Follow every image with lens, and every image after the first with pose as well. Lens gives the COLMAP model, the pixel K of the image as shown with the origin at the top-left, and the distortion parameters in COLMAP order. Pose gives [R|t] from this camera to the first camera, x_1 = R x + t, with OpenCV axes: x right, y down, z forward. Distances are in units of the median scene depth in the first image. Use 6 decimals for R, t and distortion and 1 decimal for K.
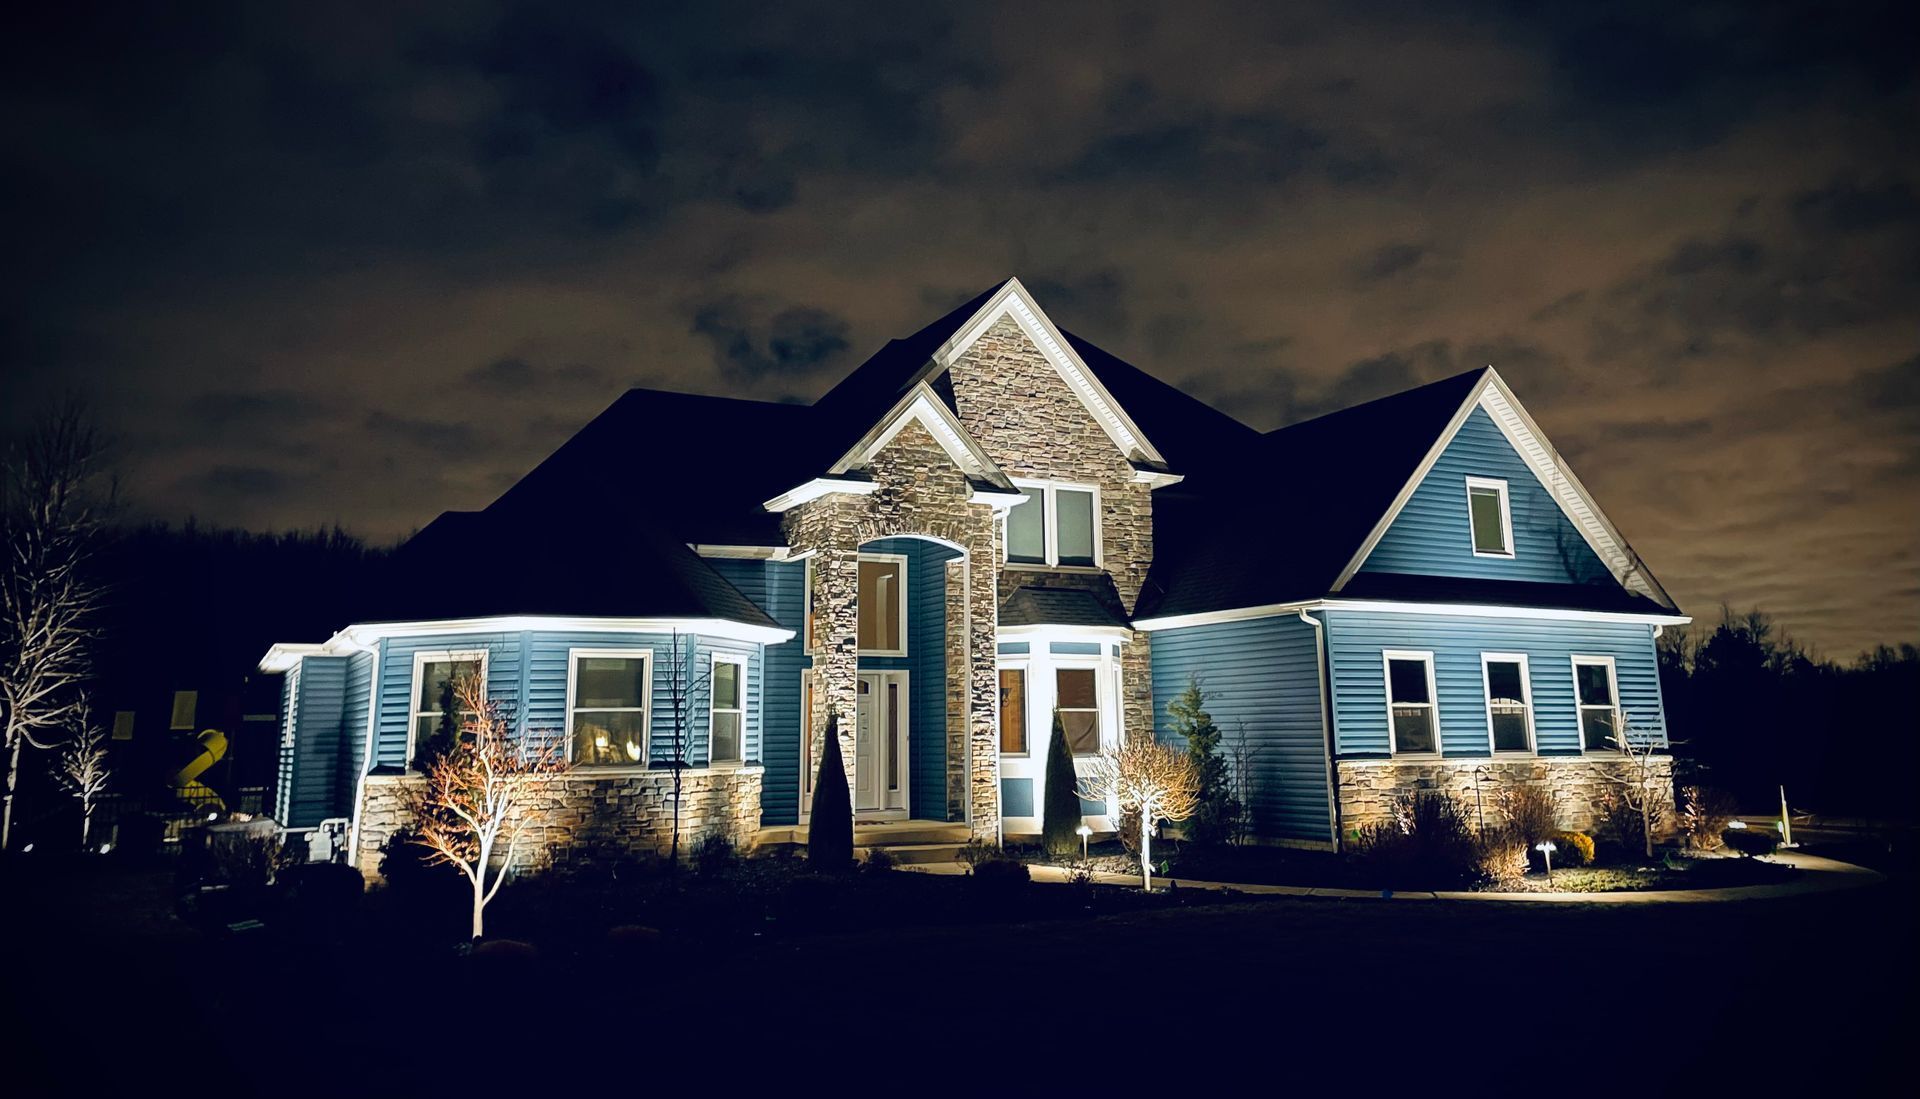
lens RADIAL K [[1420.7, 0, 959.1], [0, 1420.7, 404.7], [0, 0, 1]] dist [0.008503, -0.000660]
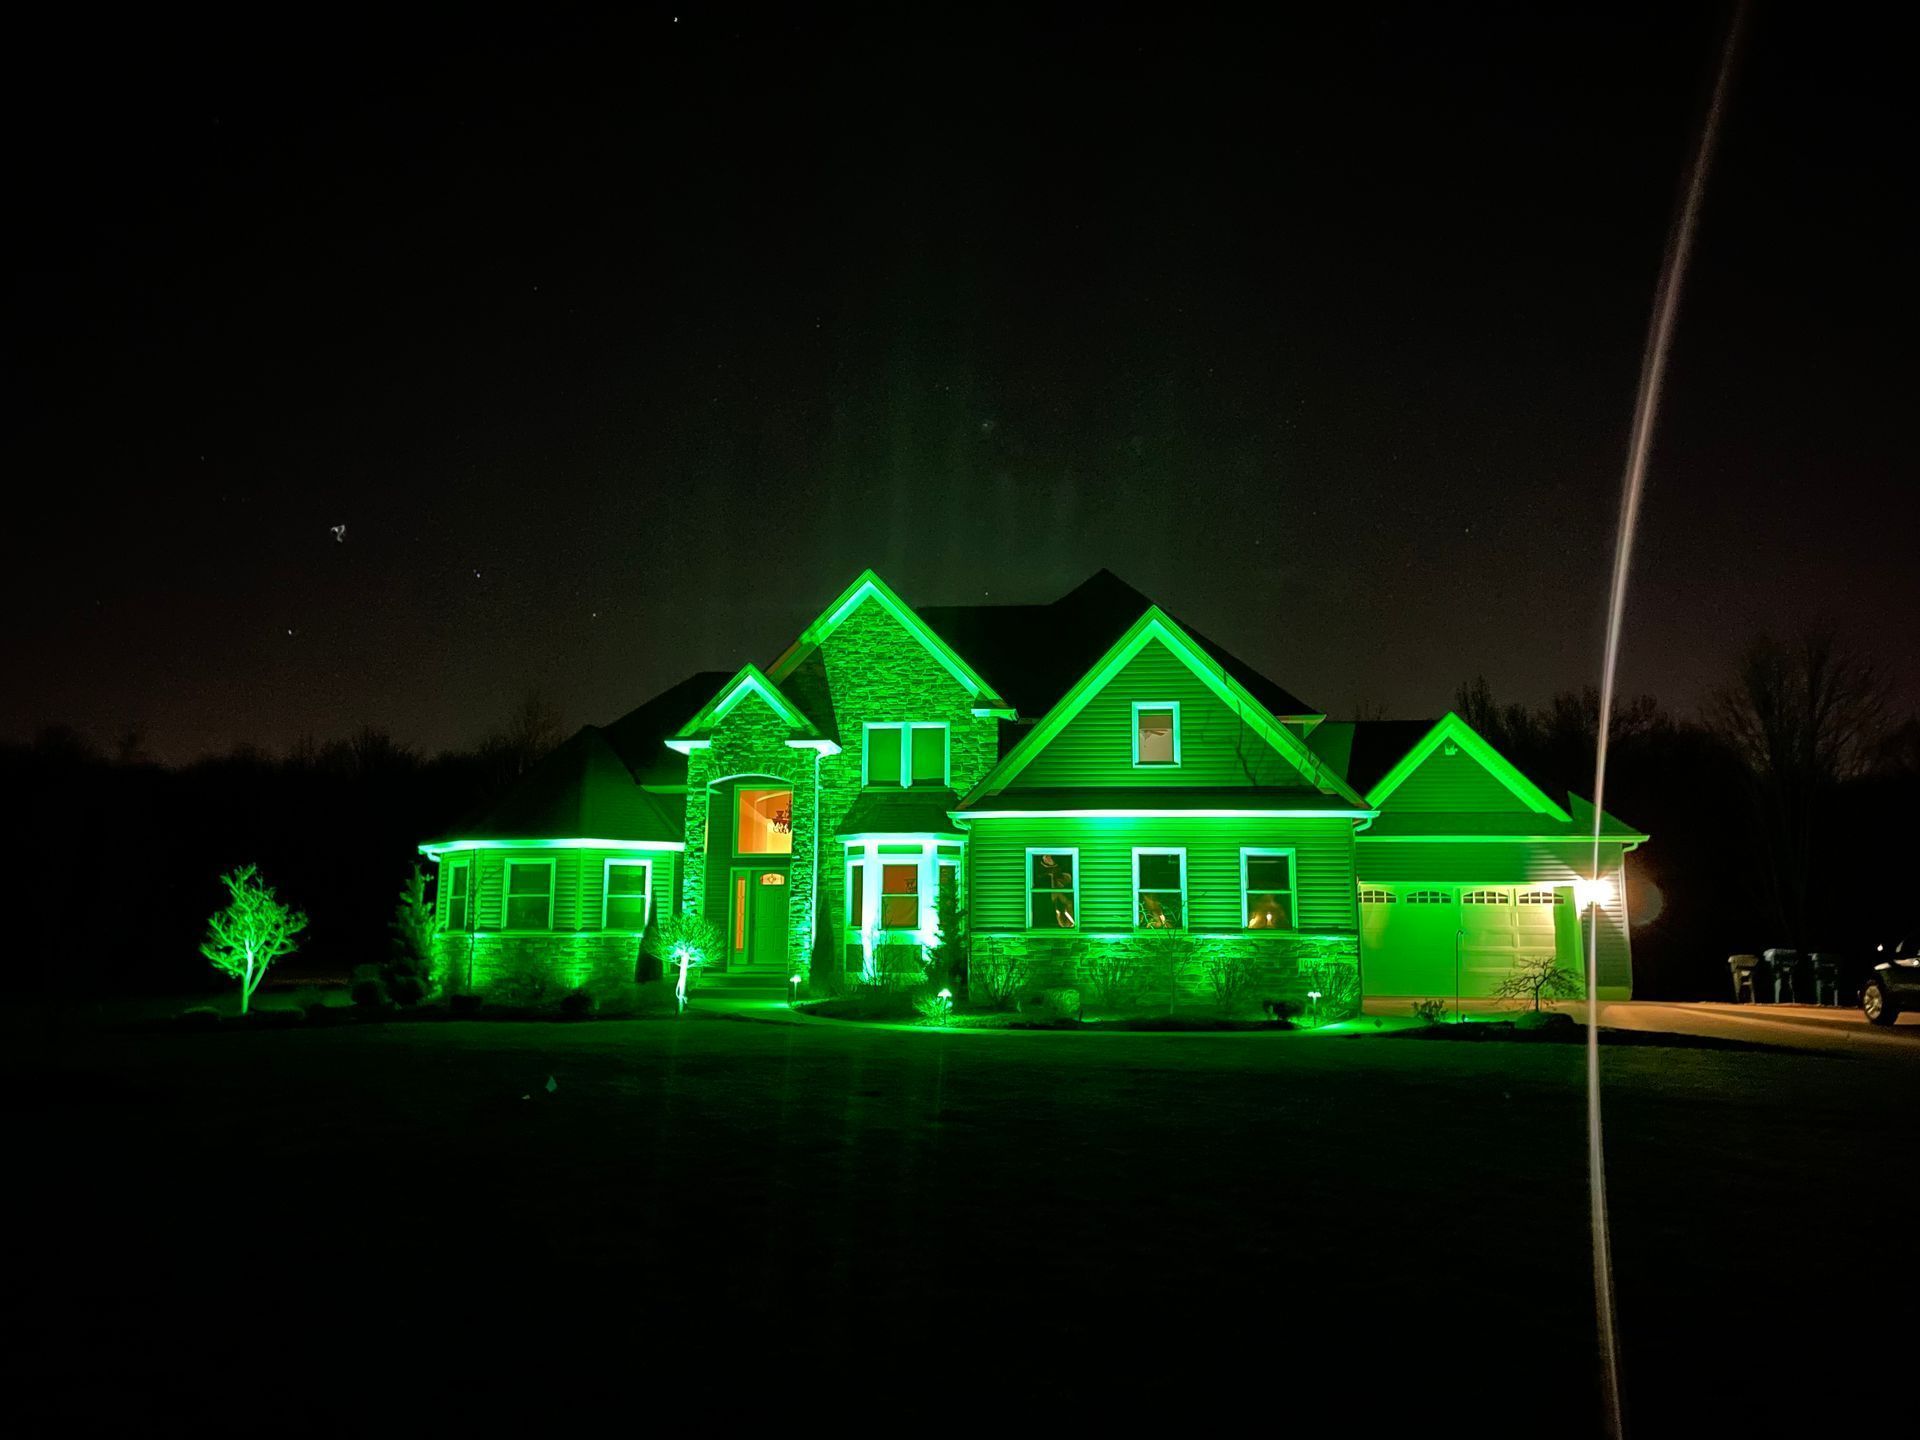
lens RADIAL K [[1437.7, 0, 960.0], [0, 1437.7, 720.0], [0, 0, 1]] dist [0.042852, -0.002254]
pose [[0.844982, -0.066019, -0.530705, 0.857626], [0.111707, 0.992250, 0.054424, -0.015584], [0.522999, -0.105271, 0.845807, -0.093811]]
